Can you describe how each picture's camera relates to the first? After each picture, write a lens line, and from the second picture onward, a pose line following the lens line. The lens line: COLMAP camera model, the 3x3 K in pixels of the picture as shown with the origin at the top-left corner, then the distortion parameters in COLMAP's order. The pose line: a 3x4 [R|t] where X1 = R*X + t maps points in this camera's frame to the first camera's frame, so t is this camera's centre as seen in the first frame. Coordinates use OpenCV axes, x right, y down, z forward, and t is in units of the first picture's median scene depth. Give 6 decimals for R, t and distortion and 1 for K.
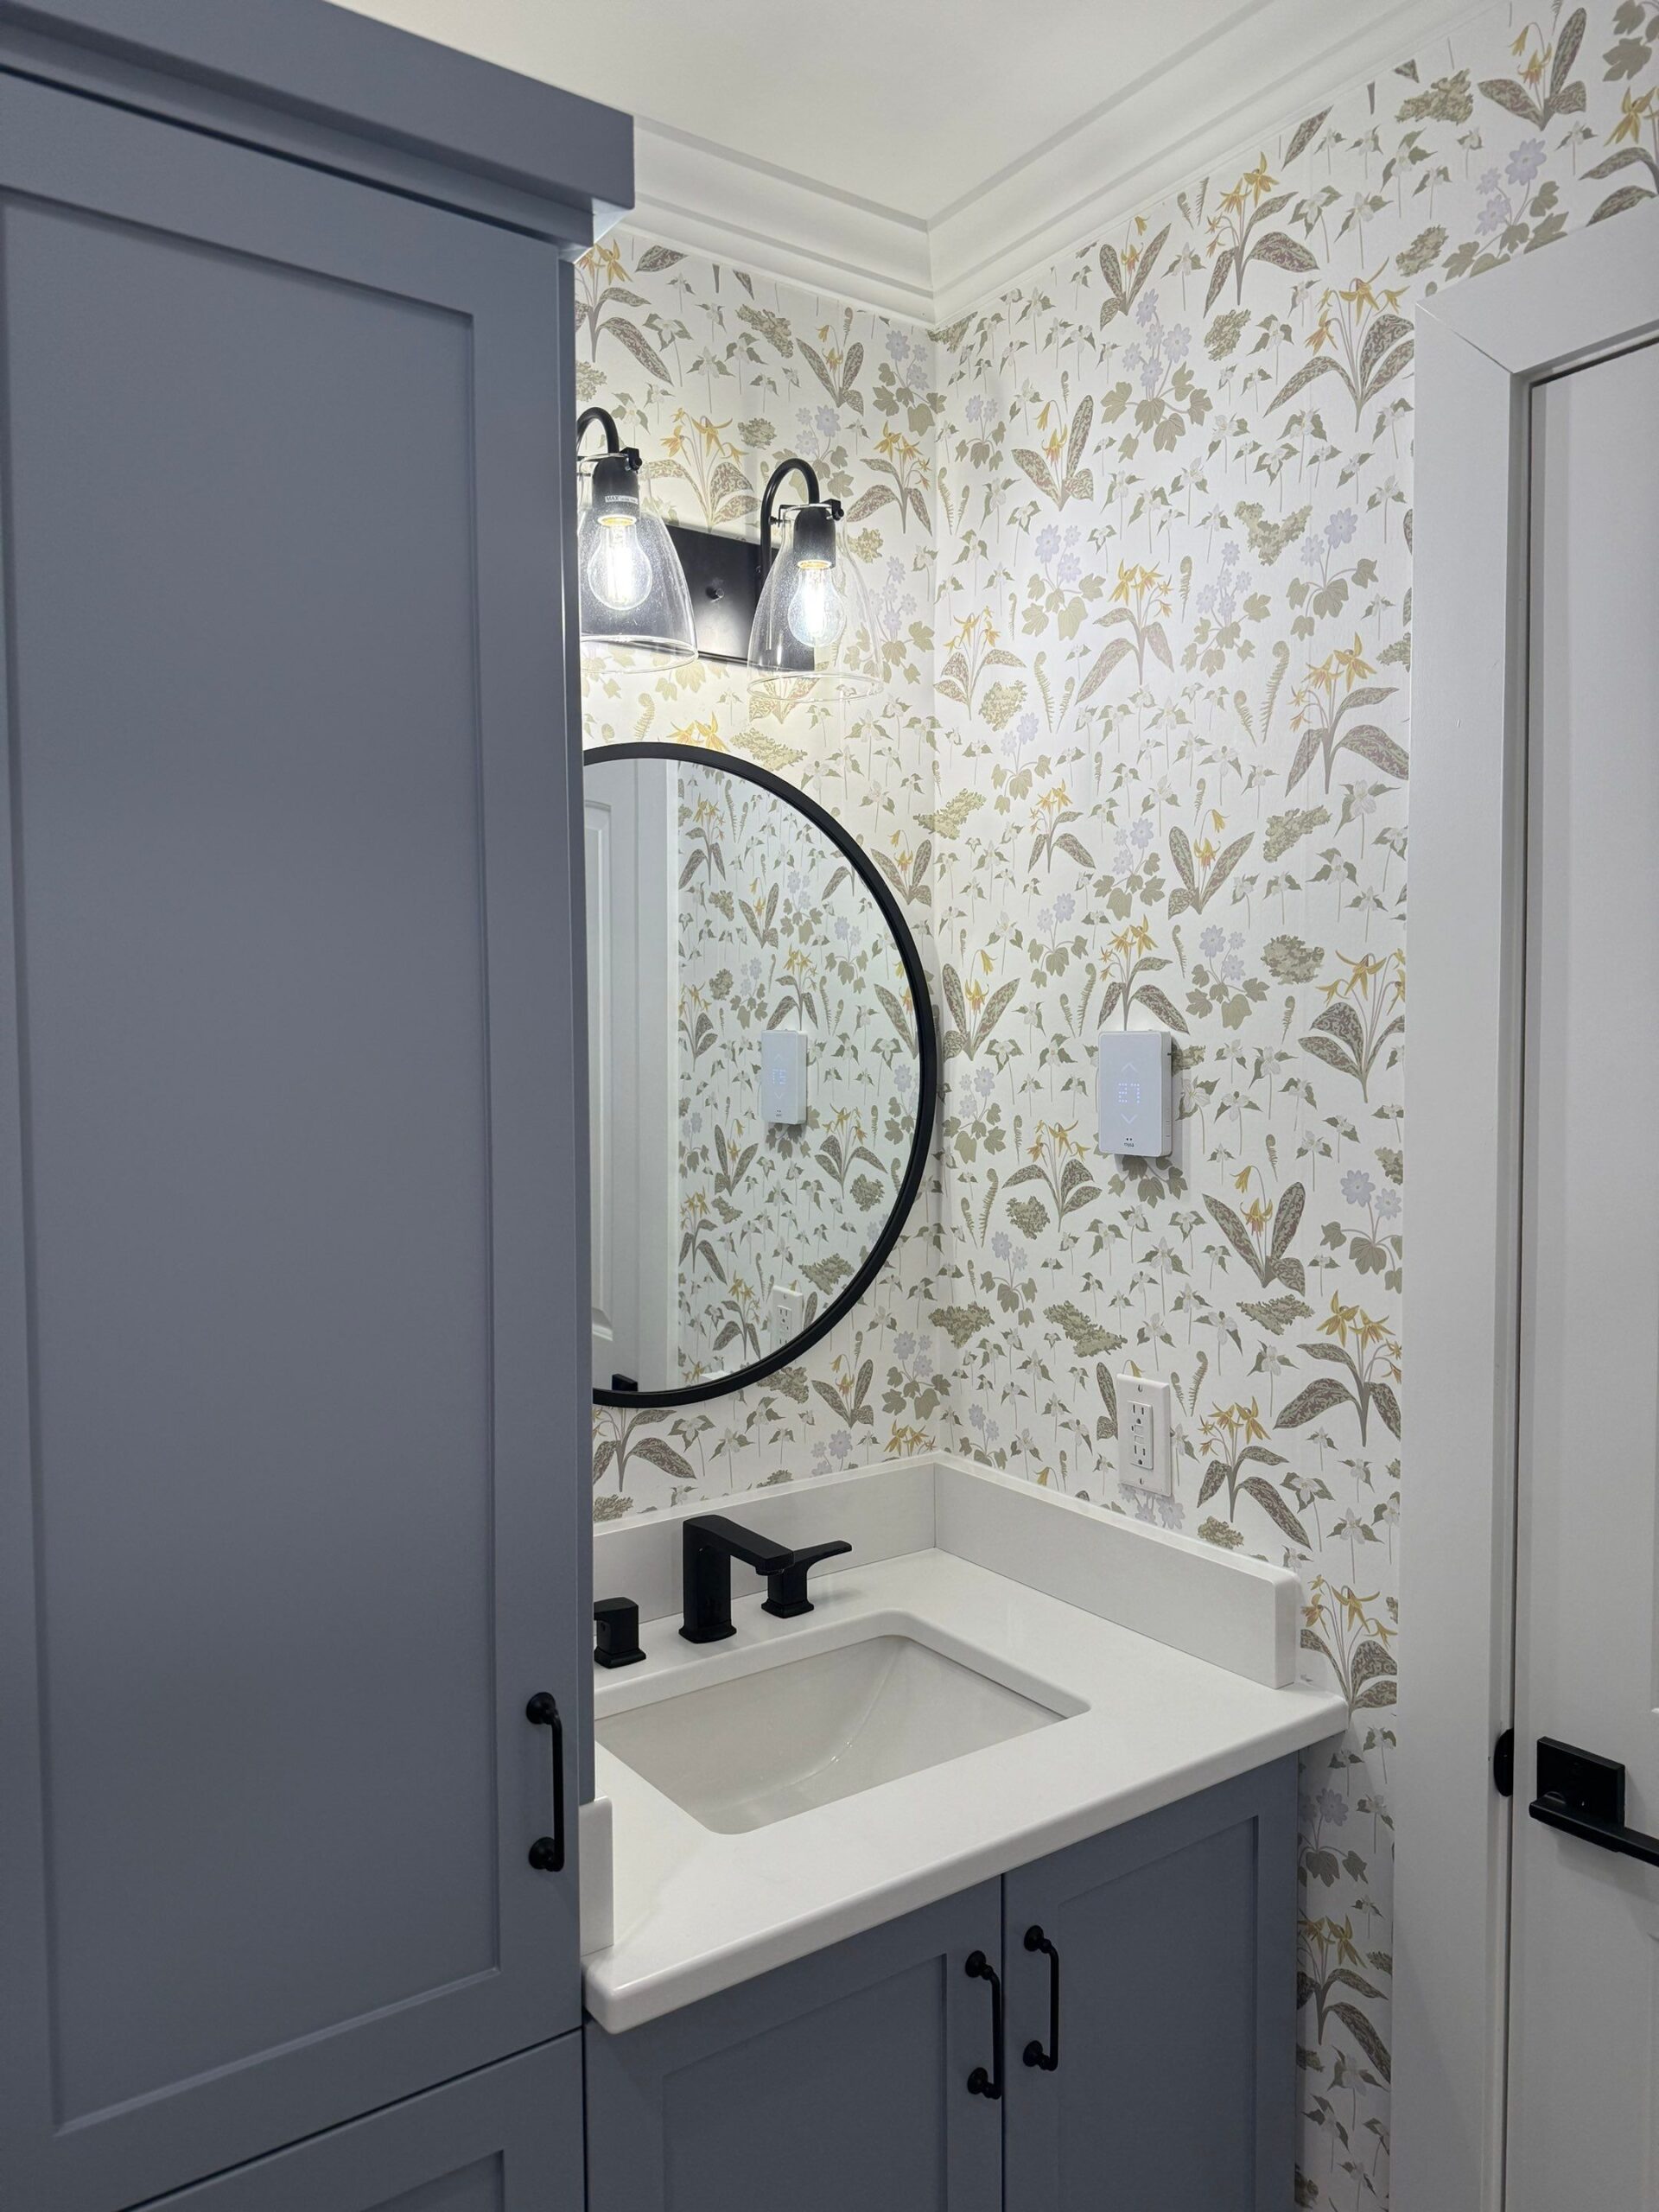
lens RADIAL K [[1551.9, 0, 824.9], [0, 1551.9, 1114.8], [0, 0, 1]] dist [0.174409, -0.352131]
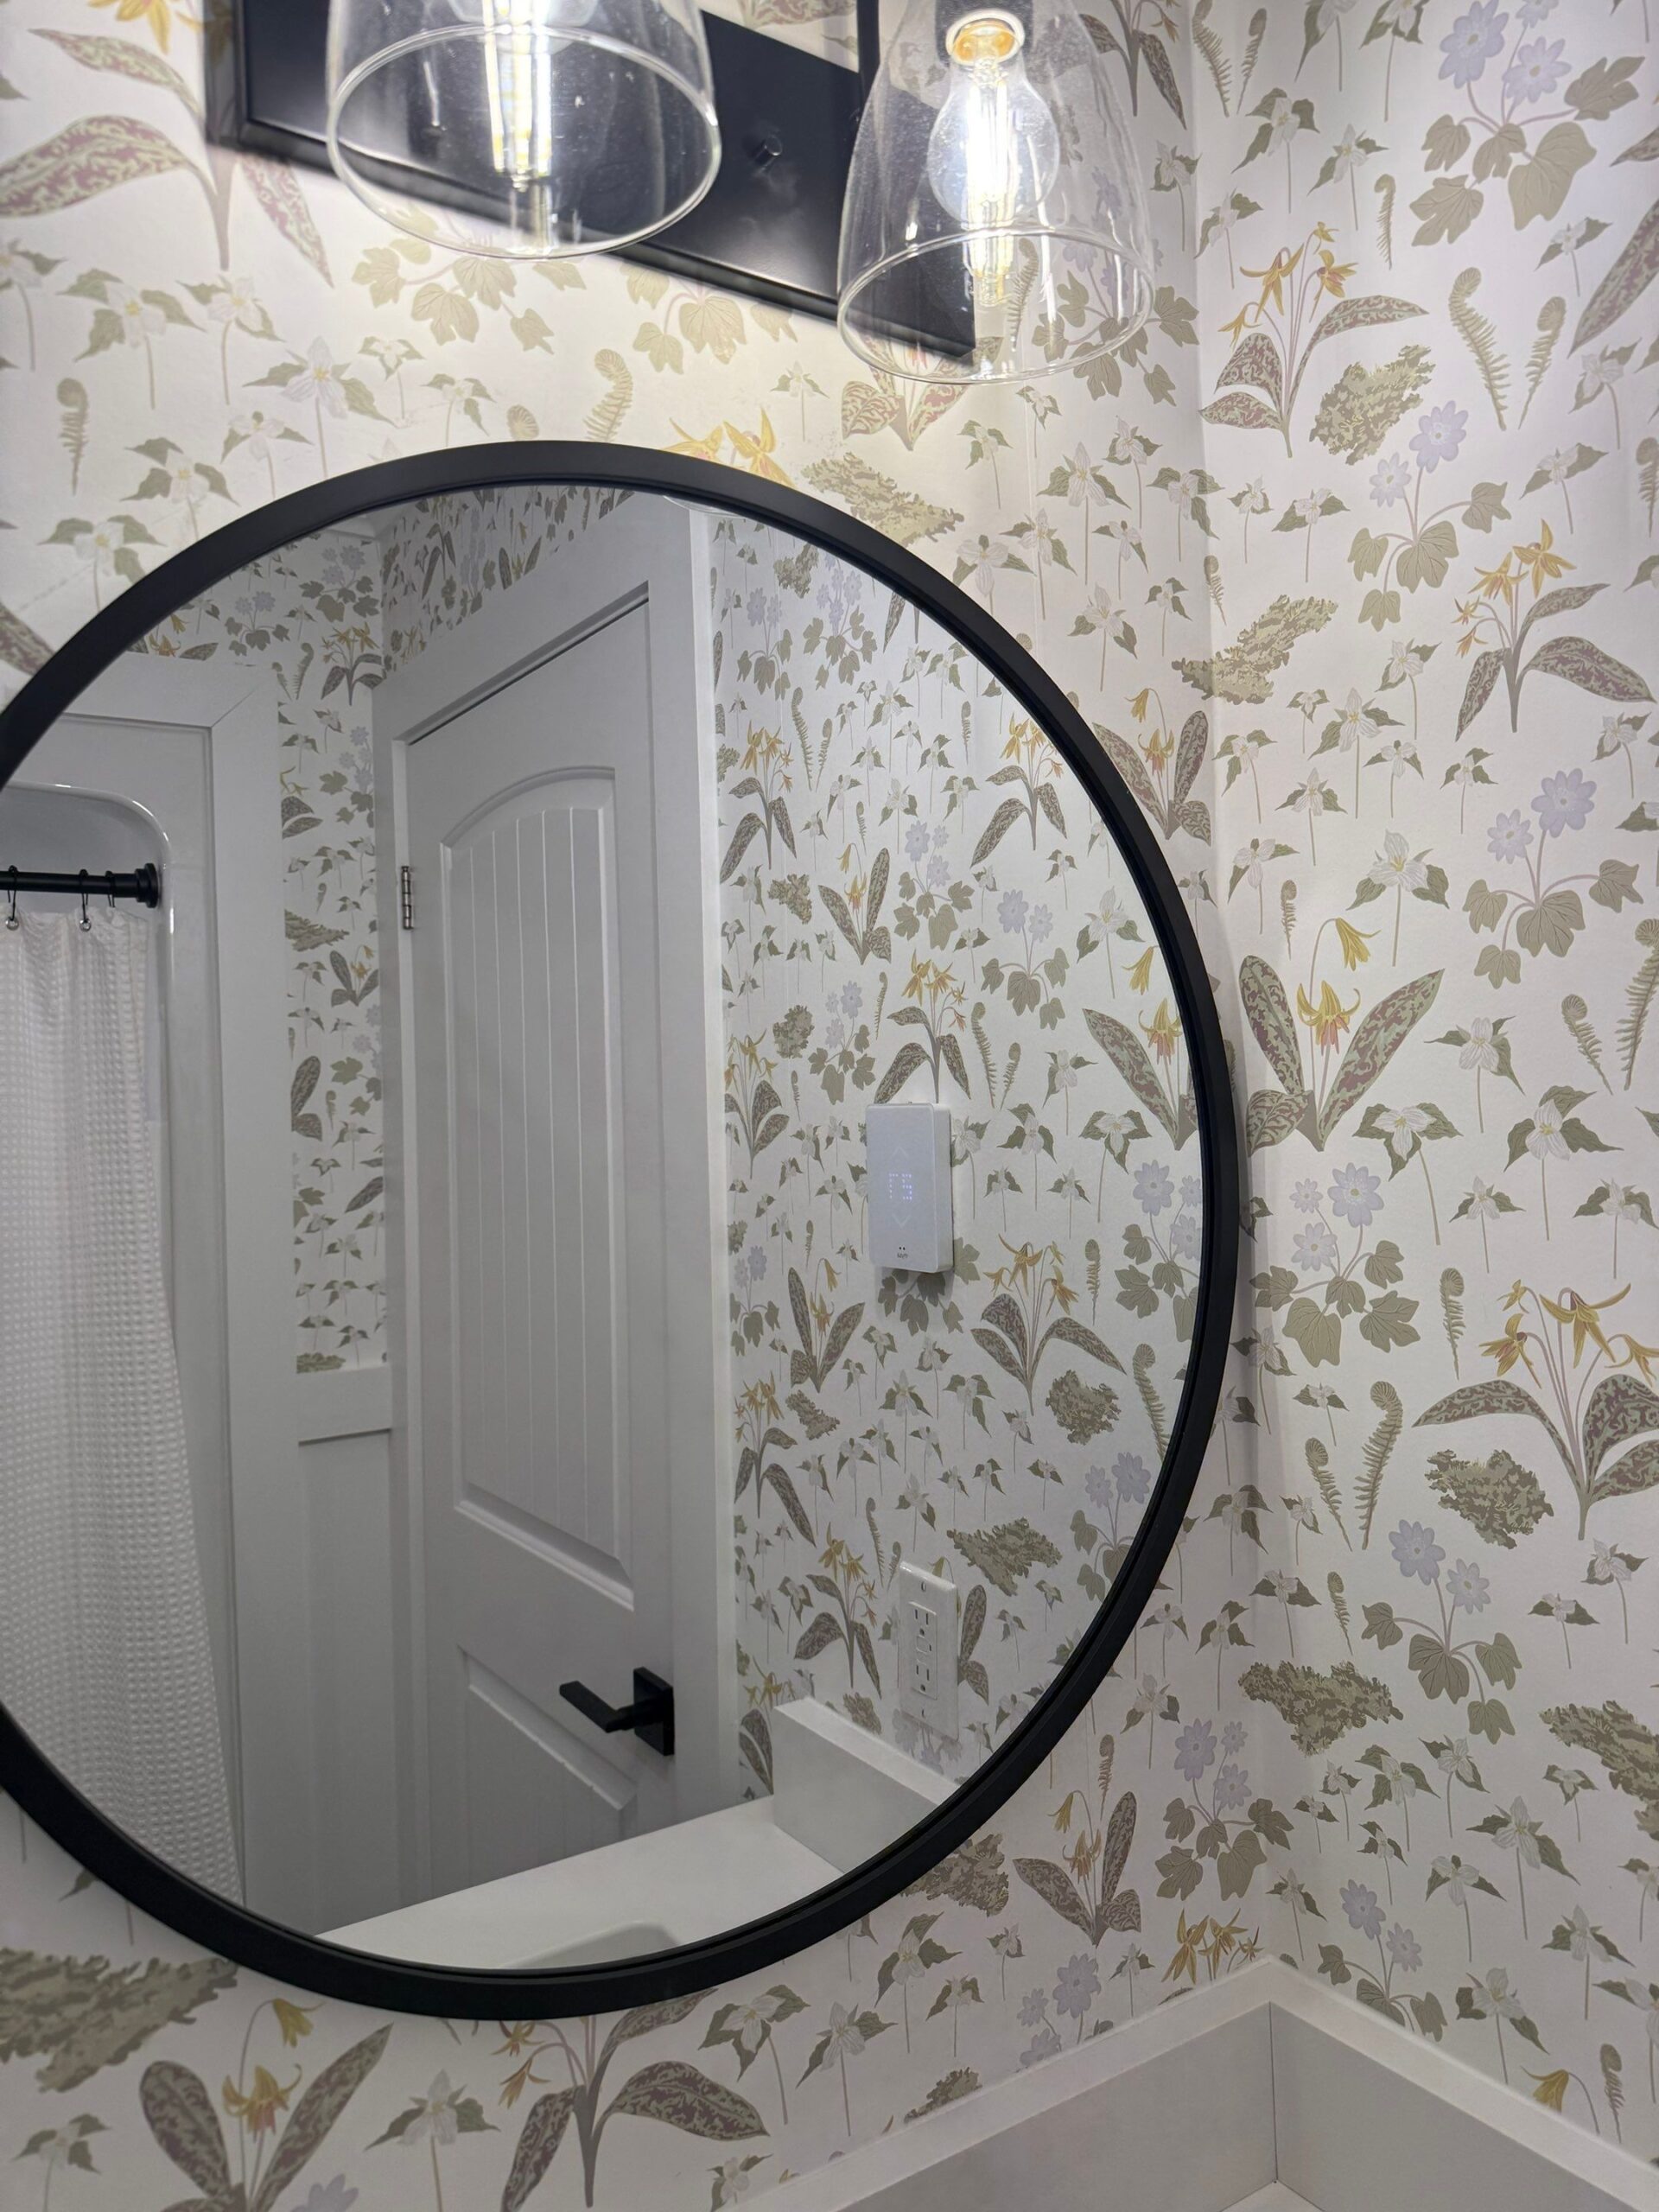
lens RADIAL K [[1551.0, 0, 830.9], [0, 1551.0, 1106.8], [0, 0, 1]] dist [0.042811, -0.067815]
pose [[0.998719, -0.029813, -0.040892, -0.036454], [0.027229, 0.997682, -0.062365, -0.022953], [0.042656, 0.061171, 0.997215, 0.520666]]
